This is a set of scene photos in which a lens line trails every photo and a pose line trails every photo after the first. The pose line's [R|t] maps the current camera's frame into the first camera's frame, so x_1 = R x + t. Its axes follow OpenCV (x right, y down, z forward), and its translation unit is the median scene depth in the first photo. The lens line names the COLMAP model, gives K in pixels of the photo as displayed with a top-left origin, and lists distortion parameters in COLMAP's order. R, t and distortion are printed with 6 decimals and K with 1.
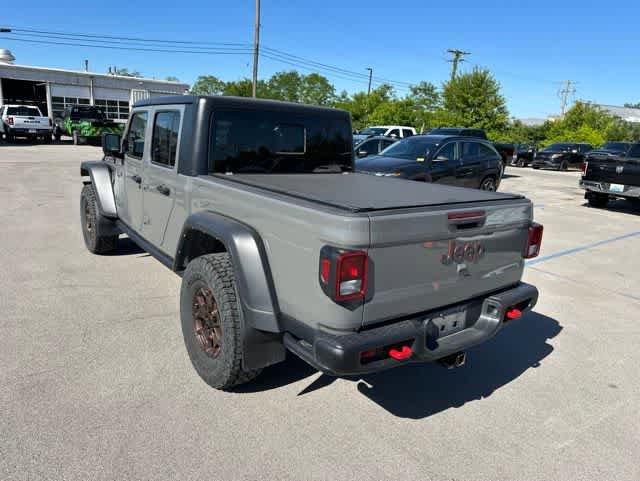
lens RADIAL K [[450.3, 0, 315.8], [0, 450.3, 238.7], [0, 0, 1]] dist [0.061666, -0.062137]
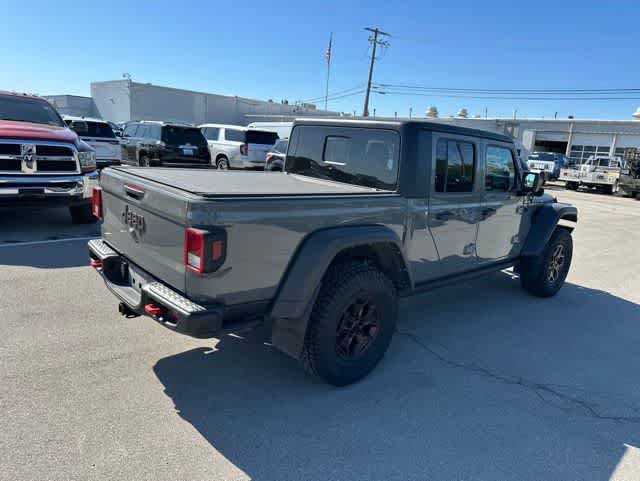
lens RADIAL K [[450.3, 0, 315.8], [0, 450.3, 238.7], [0, 0, 1]] dist [0.061666, -0.062137]
pose [[0.082558, 0.164765, -0.982872, 0.917945], [-0.313208, 0.940555, 0.131363, -0.134412], [0.946089, 0.296998, 0.129256, 0.779553]]
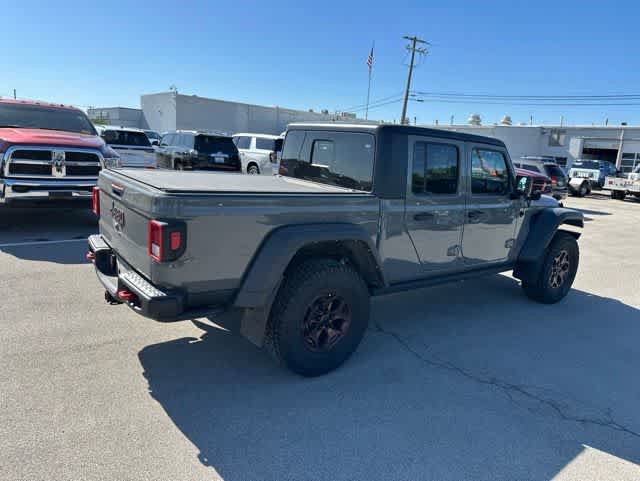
lens RADIAL K [[450.3, 0, 315.8], [0, 450.3, 238.7], [0, 0, 1]] dist [0.061666, -0.062137]
pose [[-0.008841, 0.146045, -0.989238, 0.966529], [-0.314697, 0.938604, 0.141383, -0.158825], [0.949151, 0.312560, 0.037662, 0.898754]]
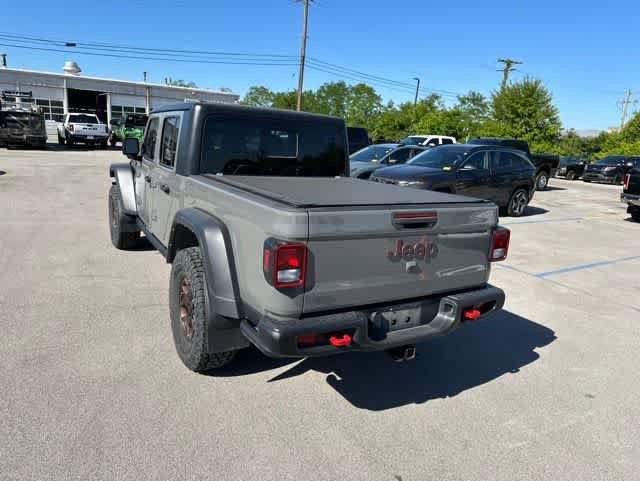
lens RADIAL K [[450.3, 0, 315.8], [0, 450.3, 238.7], [0, 0, 1]] dist [0.061666, -0.062137]
pose [[0.994477, 0.032458, -0.099808, 0.121417], [-0.034443, 0.999240, -0.018235, 0.017368], [0.099140, 0.021572, 0.994840, -0.040408]]
